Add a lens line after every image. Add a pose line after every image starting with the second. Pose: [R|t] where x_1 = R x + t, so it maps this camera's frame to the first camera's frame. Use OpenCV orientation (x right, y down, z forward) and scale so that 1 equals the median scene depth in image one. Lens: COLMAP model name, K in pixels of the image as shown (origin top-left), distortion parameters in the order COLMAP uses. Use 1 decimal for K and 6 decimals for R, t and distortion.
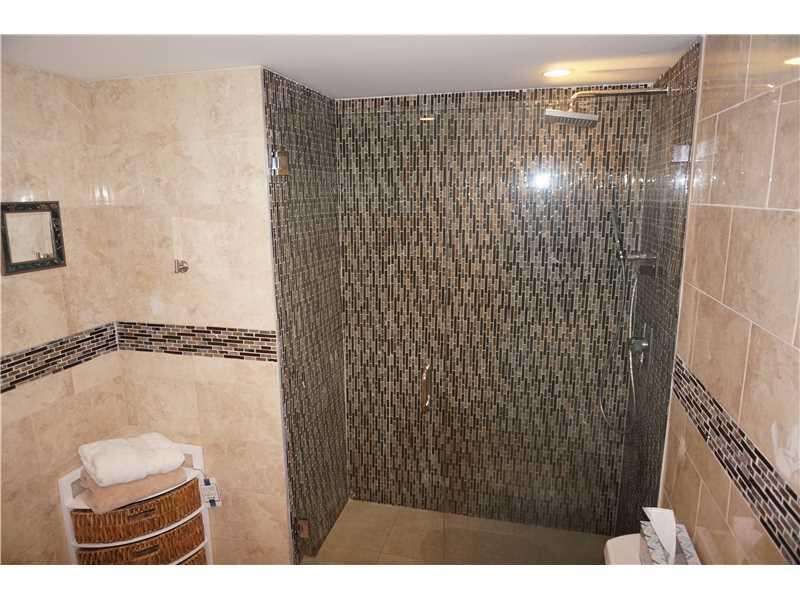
lens RADIAL K [[529.5, 0, 400.0], [0, 529.5, 302.1], [0, 0, 1]] dist [-0.048843, 0.026146]
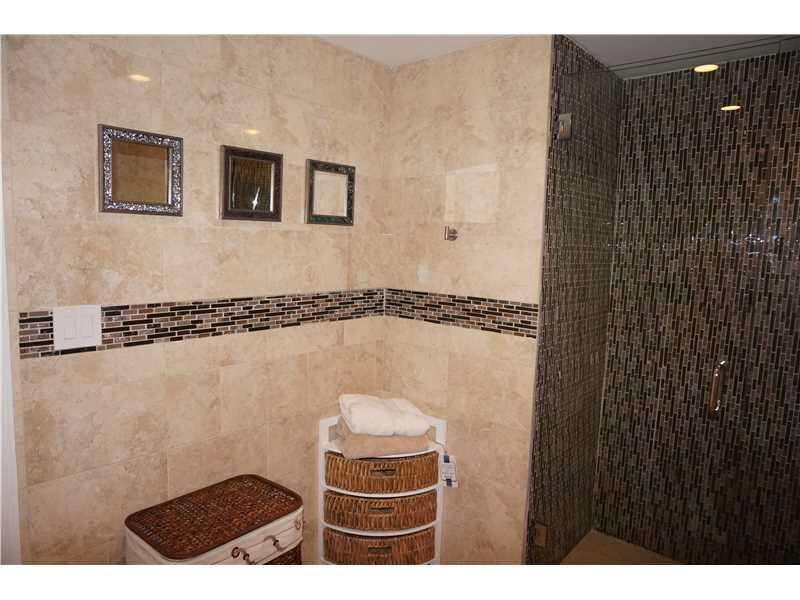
lens RADIAL K [[529.5, 0, 397.5], [0, 529.5, 301.8], [0, 0, 1]] dist [-0.048843, 0.026146]
pose [[0.888995, 0.086463, -0.449679, -0.033999], [-0.128326, 0.989704, -0.063397, 0.128377], [0.439568, 0.114065, 0.890937, 0.052946]]
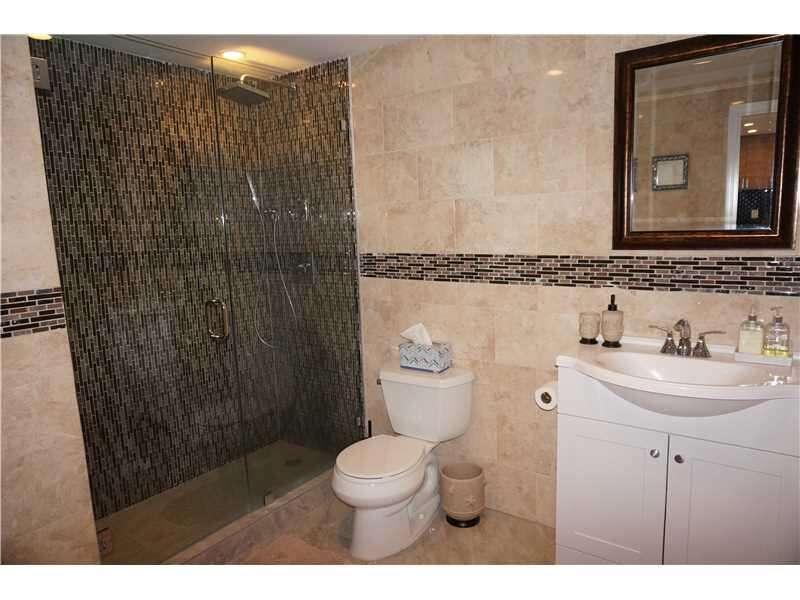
lens RADIAL K [[529.5, 0, 407.4], [0, 529.5, 303.6], [0, 0, 1]] dist [-0.048843, 0.026146]
pose [[0.360794, -0.151685, 0.920228, -0.696328], [0.217352, 0.973192, 0.075198, 0.120418], [-0.906965, 0.172882, 0.384091, 0.216079]]
